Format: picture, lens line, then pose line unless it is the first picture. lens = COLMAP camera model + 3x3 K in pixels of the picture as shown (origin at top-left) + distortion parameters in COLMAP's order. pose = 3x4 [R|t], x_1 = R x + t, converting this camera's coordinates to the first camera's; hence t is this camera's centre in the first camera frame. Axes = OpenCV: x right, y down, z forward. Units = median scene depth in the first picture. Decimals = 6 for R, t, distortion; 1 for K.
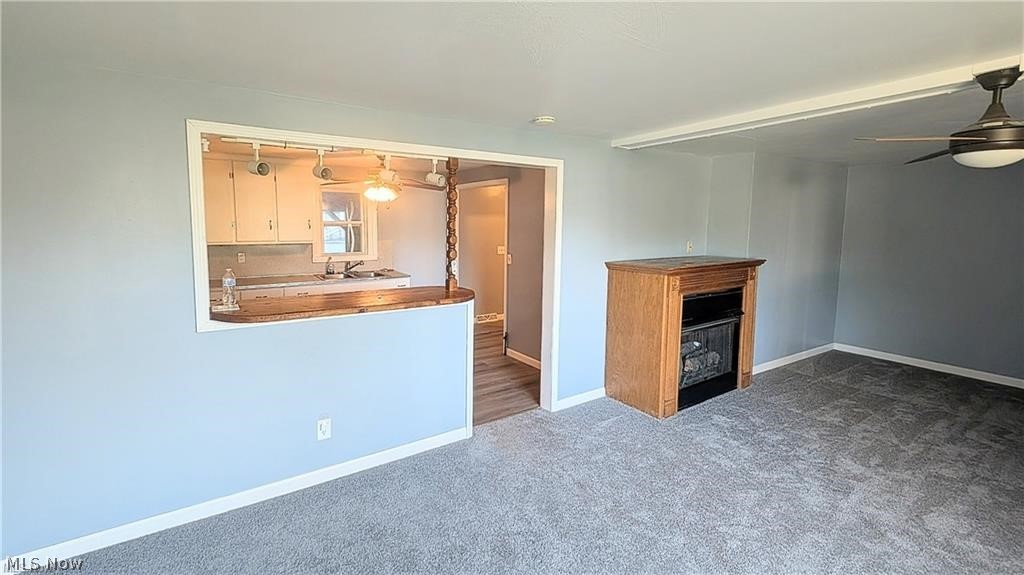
lens RADIAL K [[414.6, 0, 471.8], [0, 414.6, 258.3], [0, 0, 1]] dist [-0.010114, -0.000283]
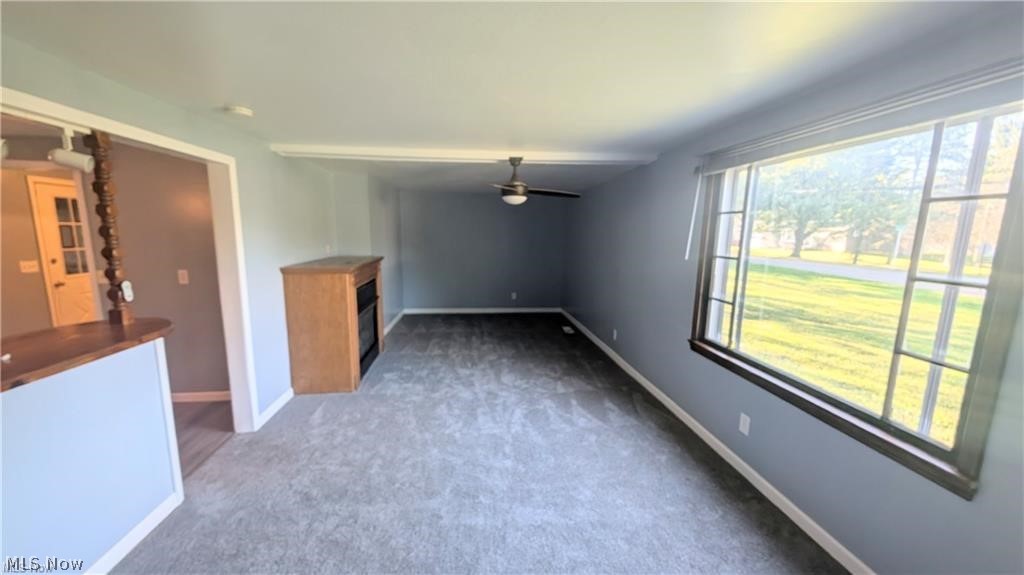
lens RADIAL K [[374.2, 0, 507.7], [0, 374.2, 289.5], [0, 0, 1]] dist [-0.008469, -0.000254]
pose [[0.425532, -0.138645, 0.894259, -0.277608], [0.064996, 0.990324, 0.122611, -0.014431], [-0.902606, 0.005949, 0.430427, 0.113577]]
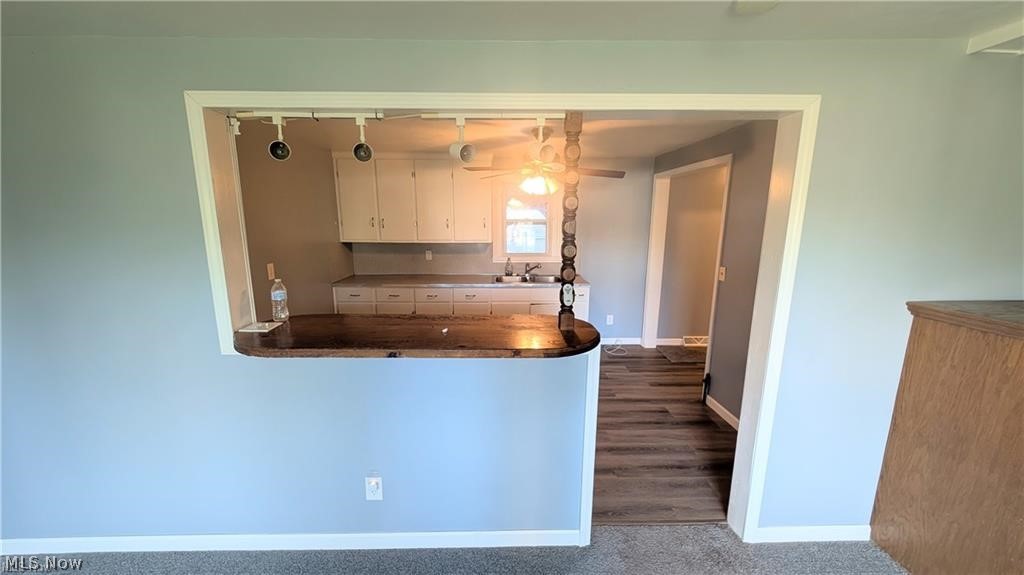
lens RADIAL K [[374.2, 0, 507.7], [0, 374.2, 289.5], [0, 0, 1]] dist [-0.008469, -0.000254]
pose [[0.863518, 0.088843, -0.496431, 0.132266], [-0.039365, 0.993231, 0.109280, -0.037255], [0.502780, -0.074823, 0.861170, 0.392847]]
